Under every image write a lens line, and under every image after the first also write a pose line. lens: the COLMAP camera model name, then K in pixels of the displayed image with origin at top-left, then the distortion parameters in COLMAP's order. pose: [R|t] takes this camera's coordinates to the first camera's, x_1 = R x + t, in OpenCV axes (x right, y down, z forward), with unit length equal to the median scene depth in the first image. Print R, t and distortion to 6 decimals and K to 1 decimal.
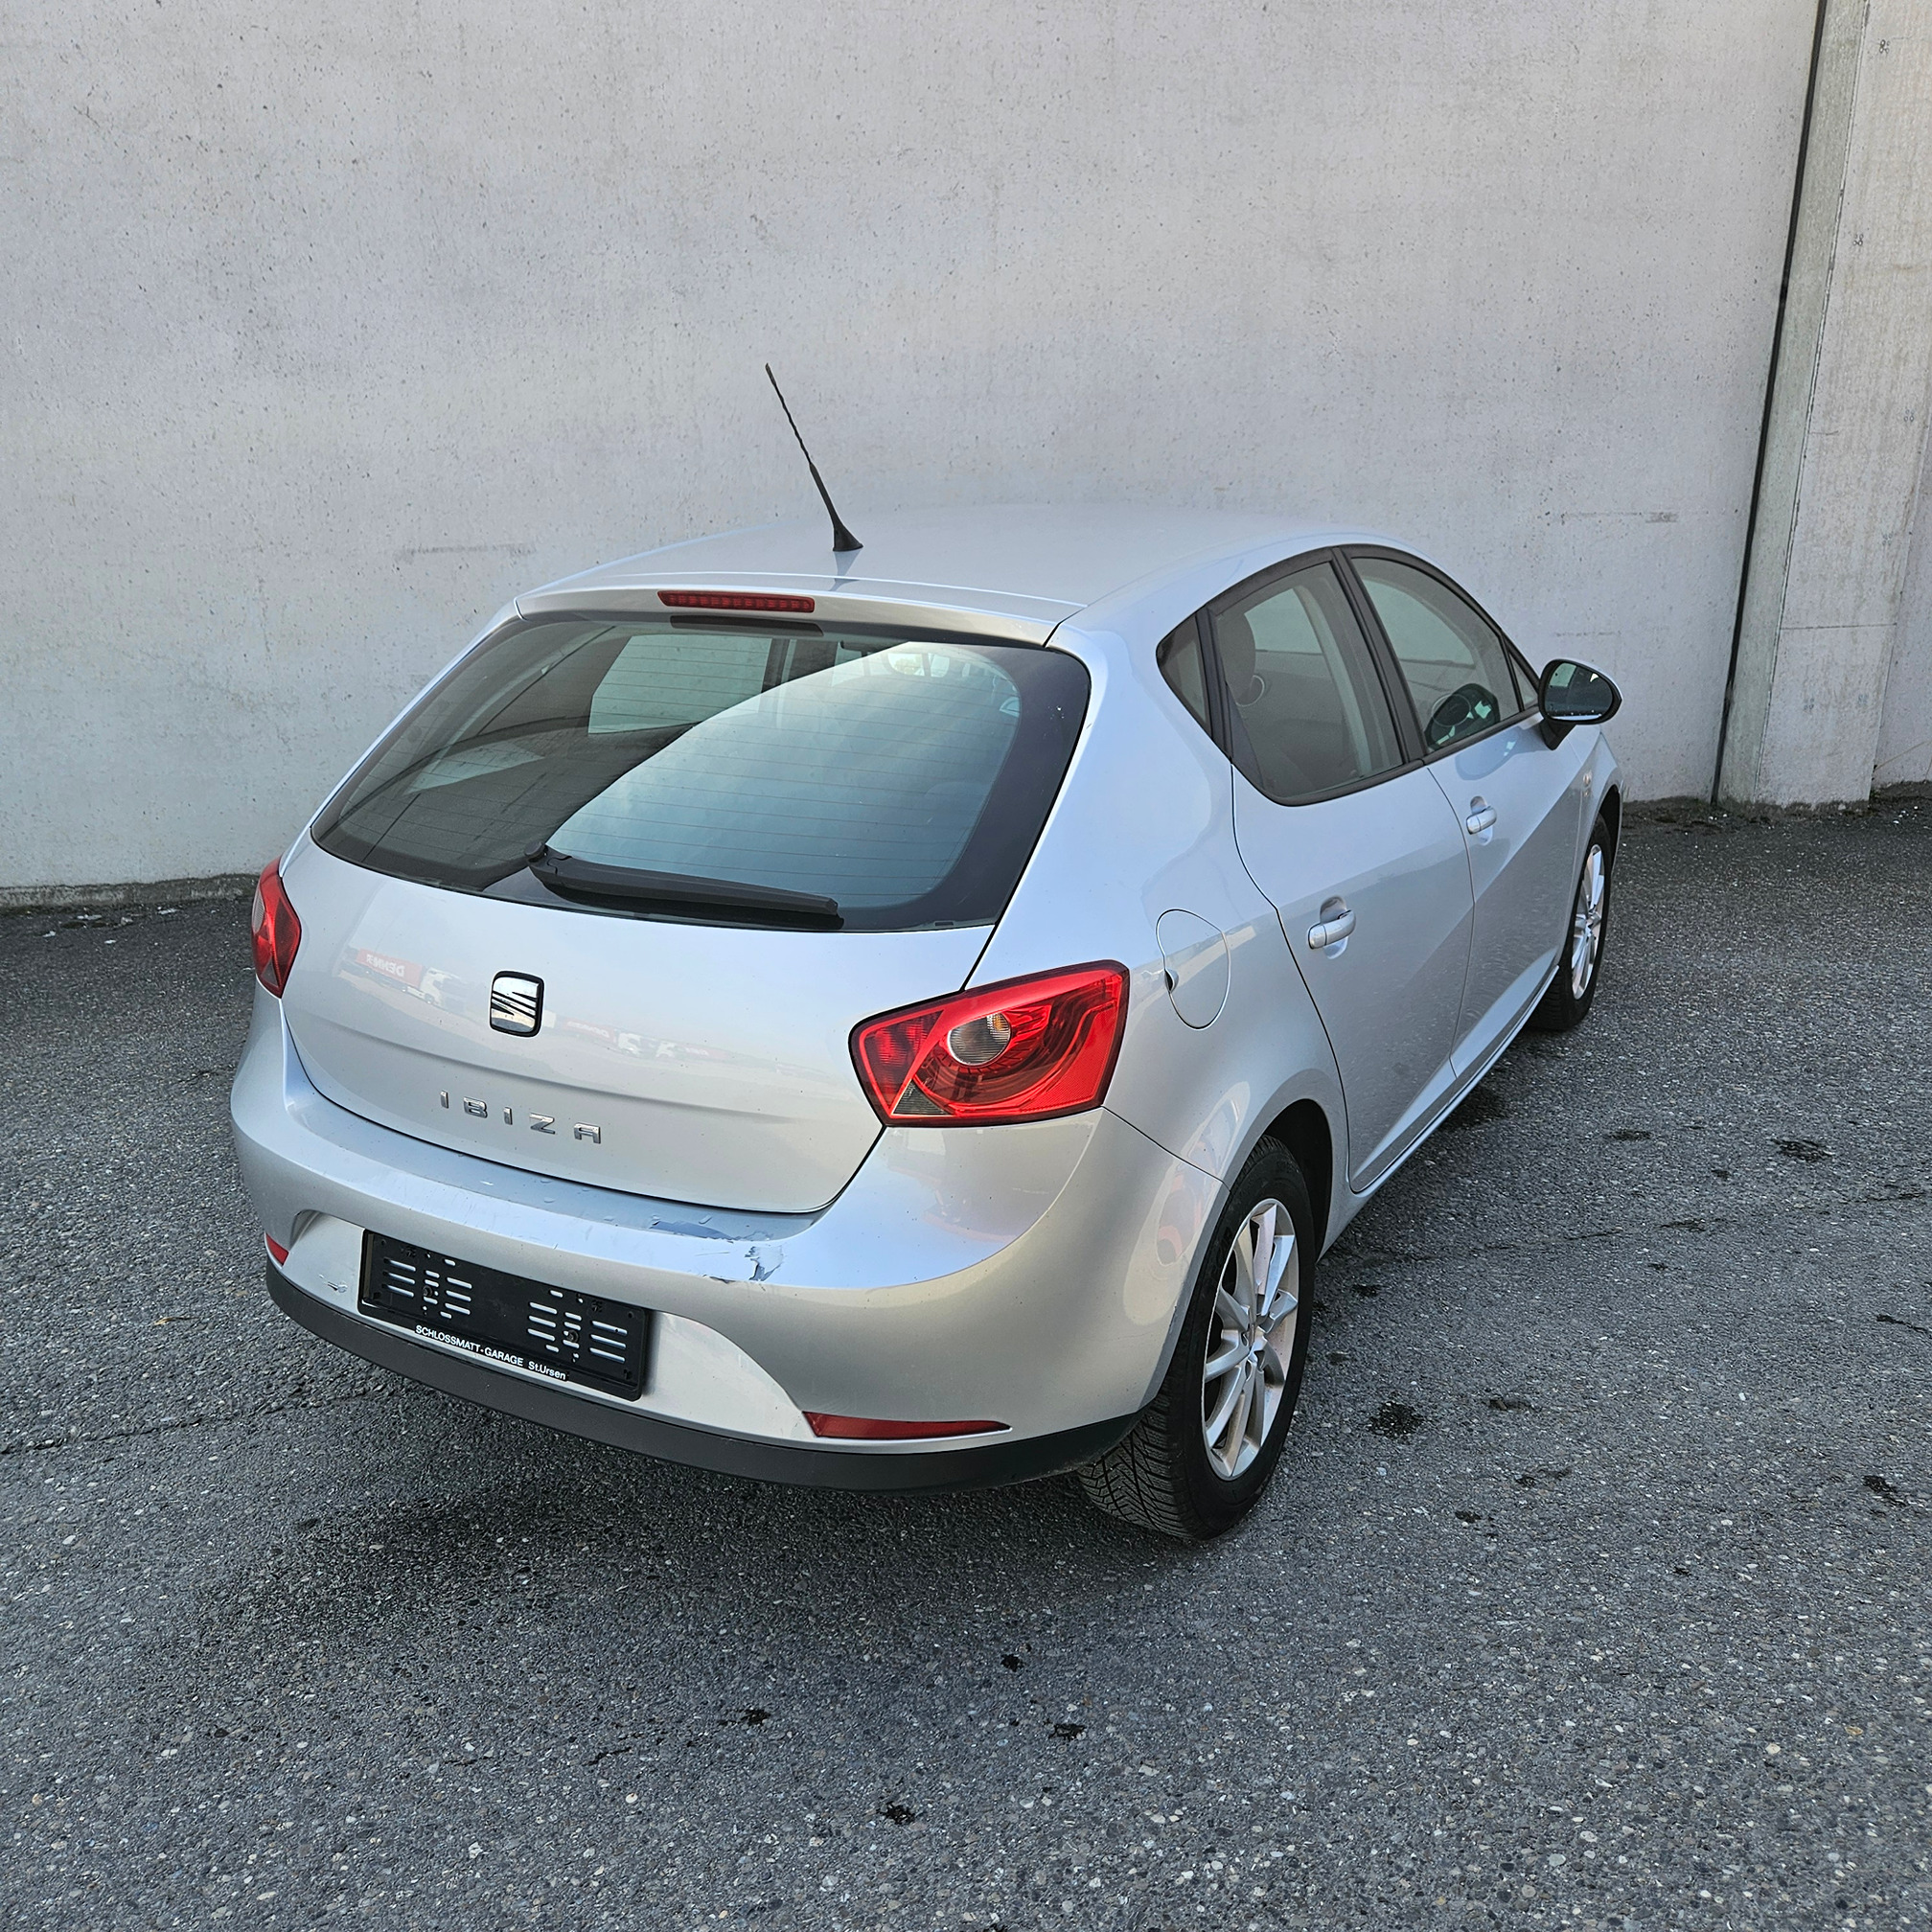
lens RADIAL K [[1692.3, 0, 943.1], [0, 1692.3, 946.4], [0, 0, 1]] dist [0.083457, -0.072835]
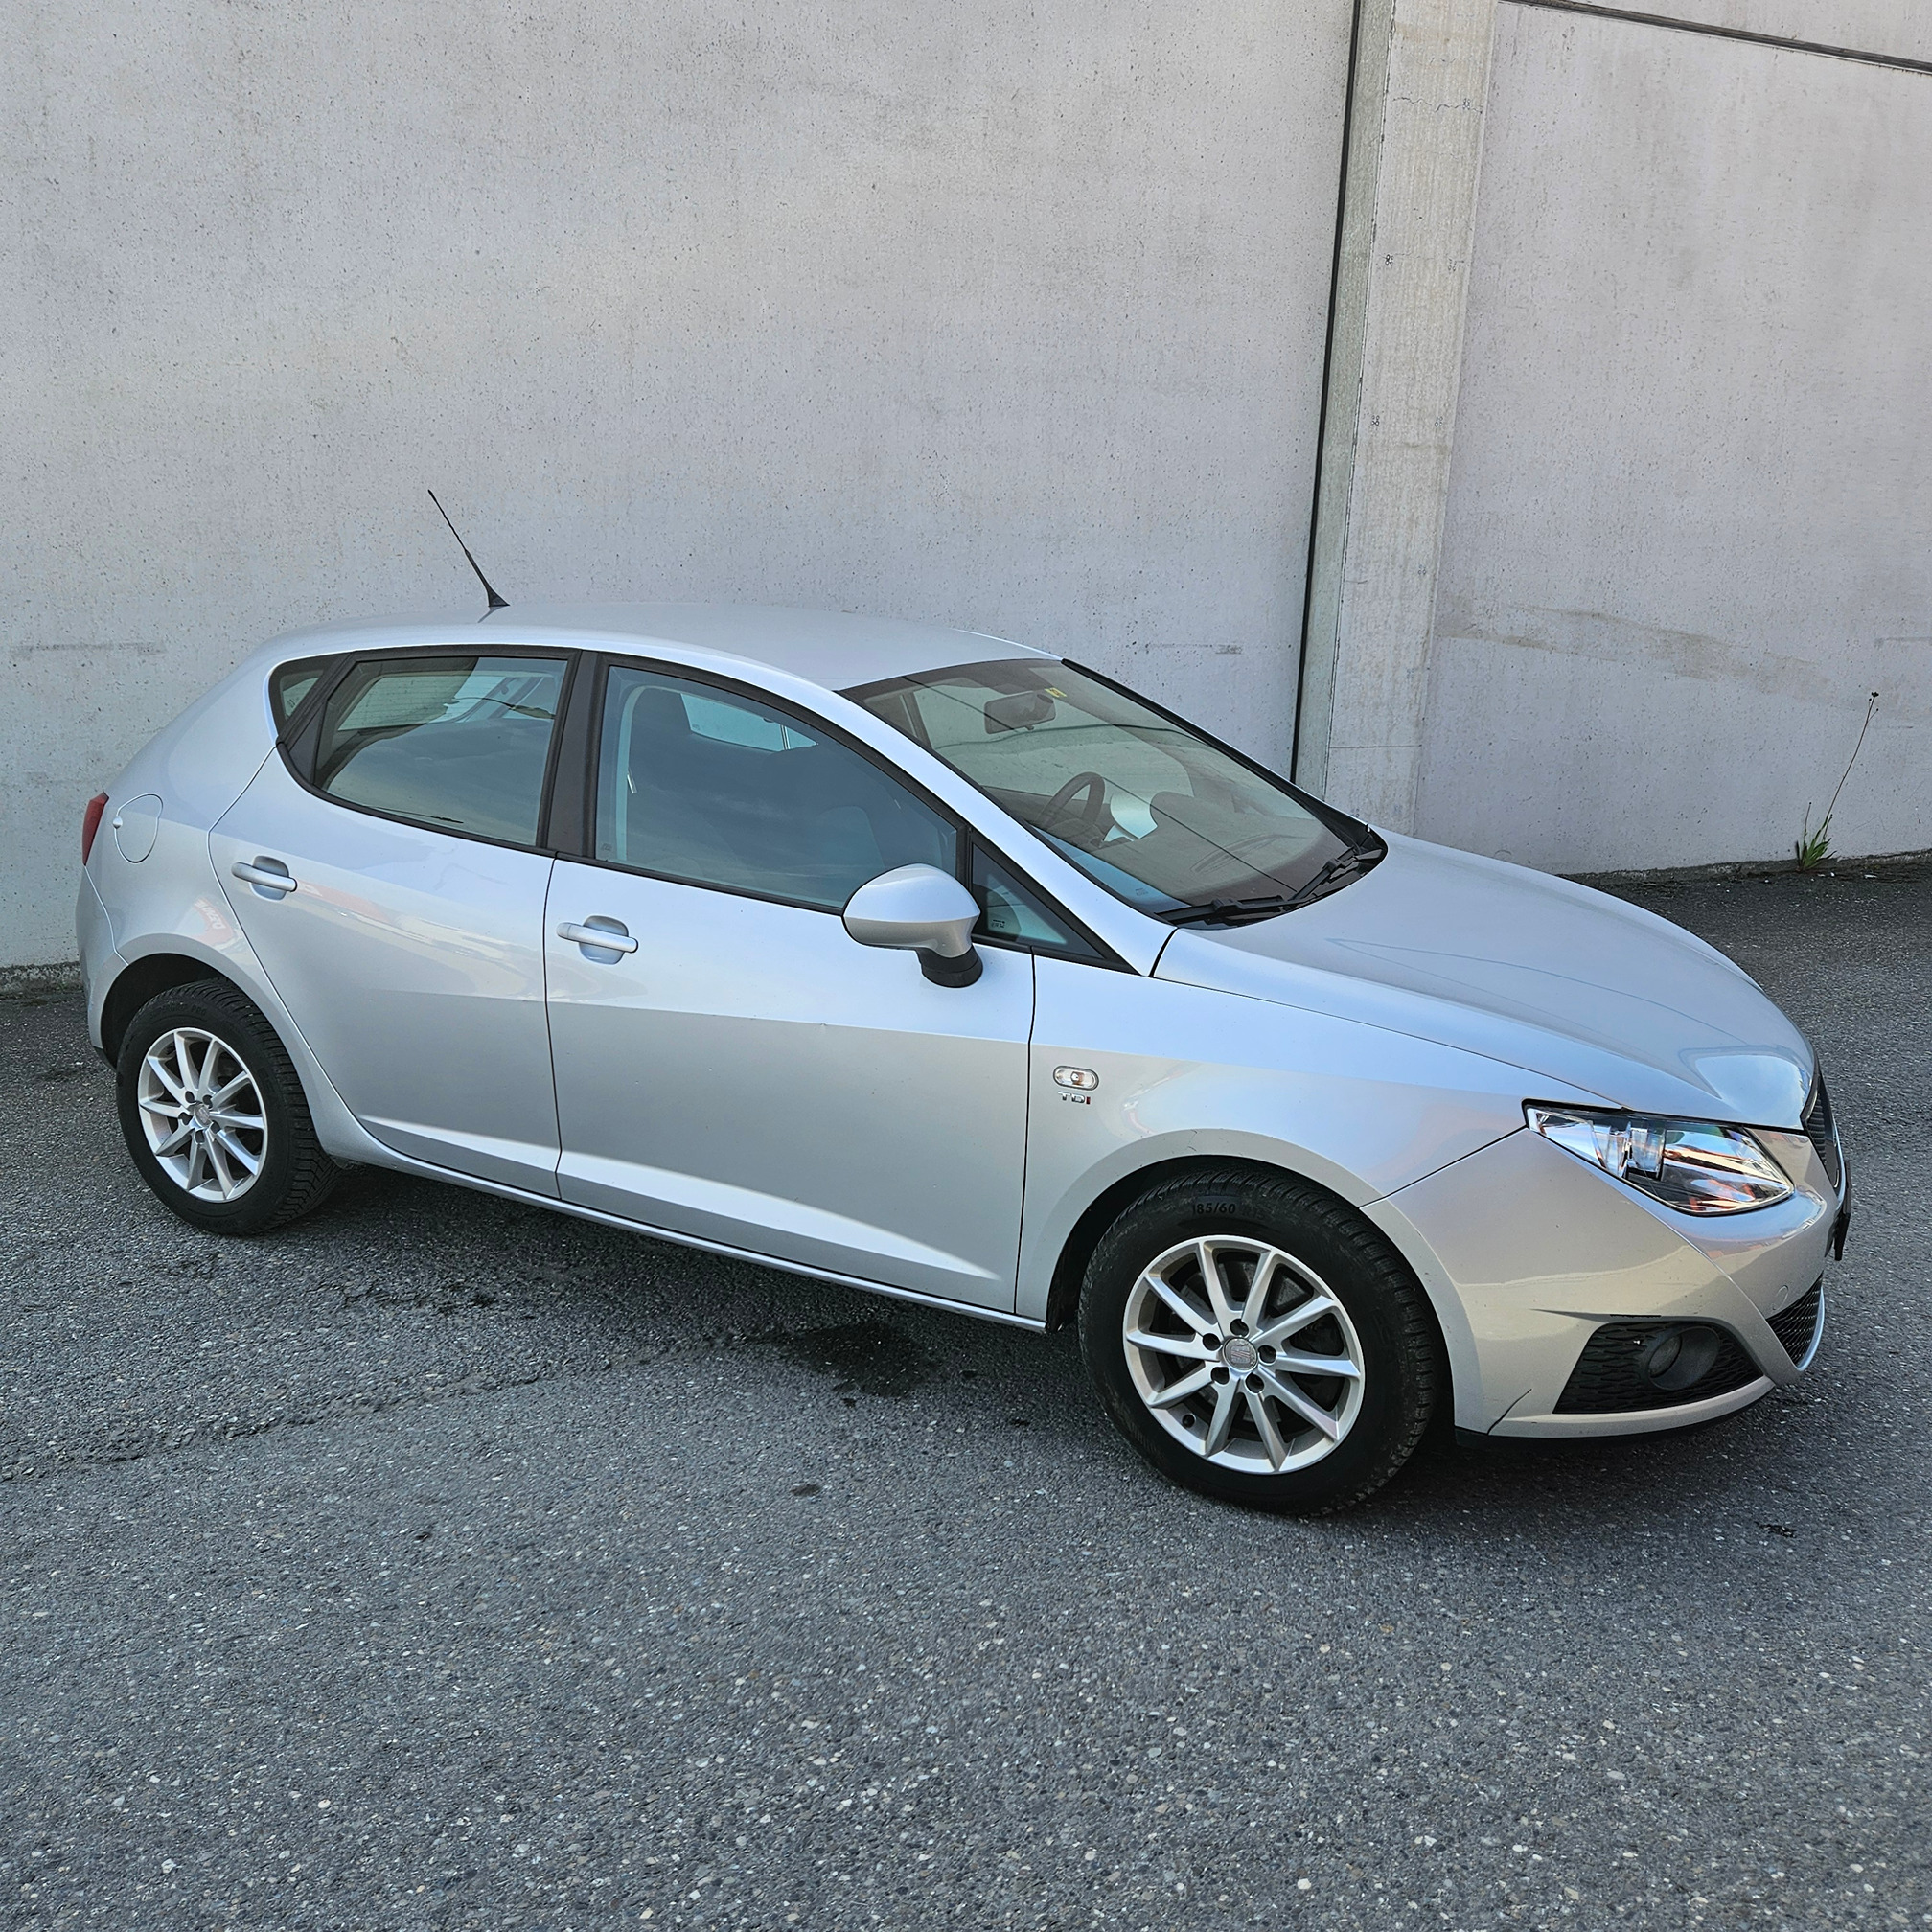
lens RADIAL K [[1692.3, 0, 920.2], [0, 1692.3, 949.1], [0, 0, 1]] dist [0.083457, -0.072835]
pose [[0.979877, -0.012050, 0.199239, -0.015683], [0.025465, 0.997566, -0.064906, 0.028411], [-0.197972, 0.068673, 0.977799, -0.082288]]
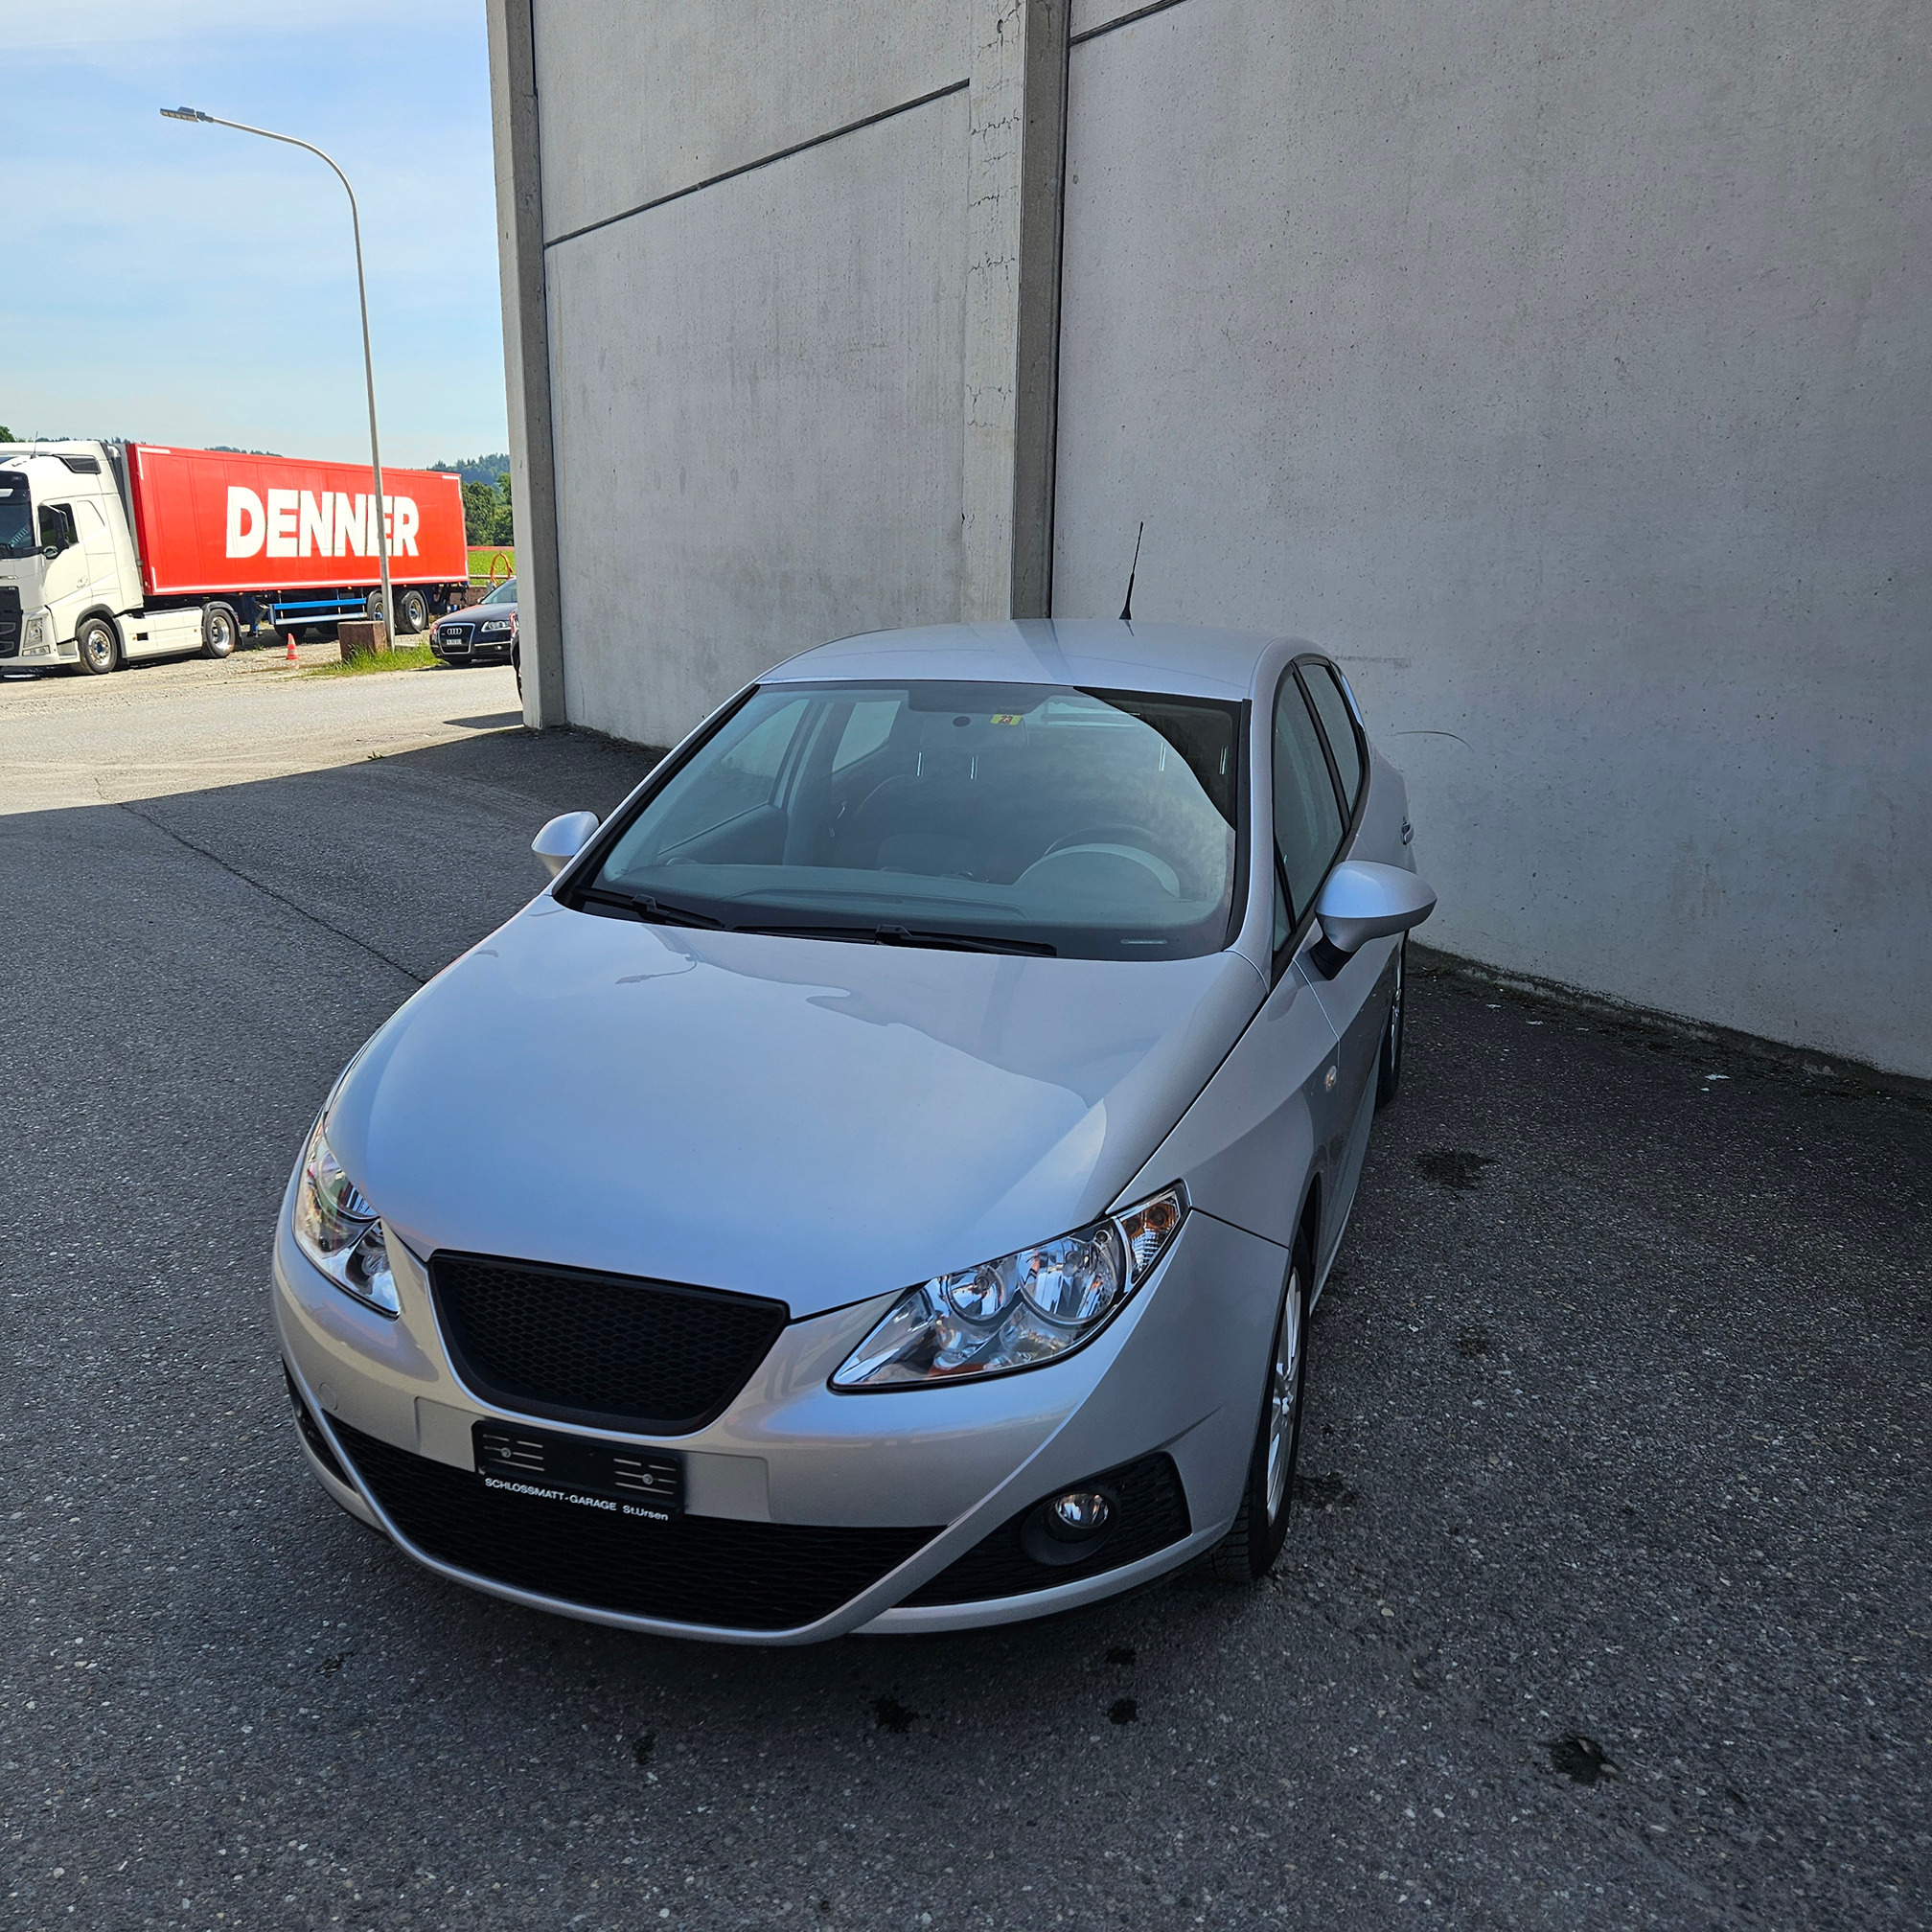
lens RADIAL K [[1692.3, 0, 945.8], [0, 1692.3, 954.5], [0, 0, 1]] dist [0.083457, -0.072835]
pose [[0.357457, 0.238893, -0.902859, 1.148793], [-0.292104, 0.946828, 0.134878, -0.181347], [0.887074, 0.215516, 0.408232, 0.492234]]
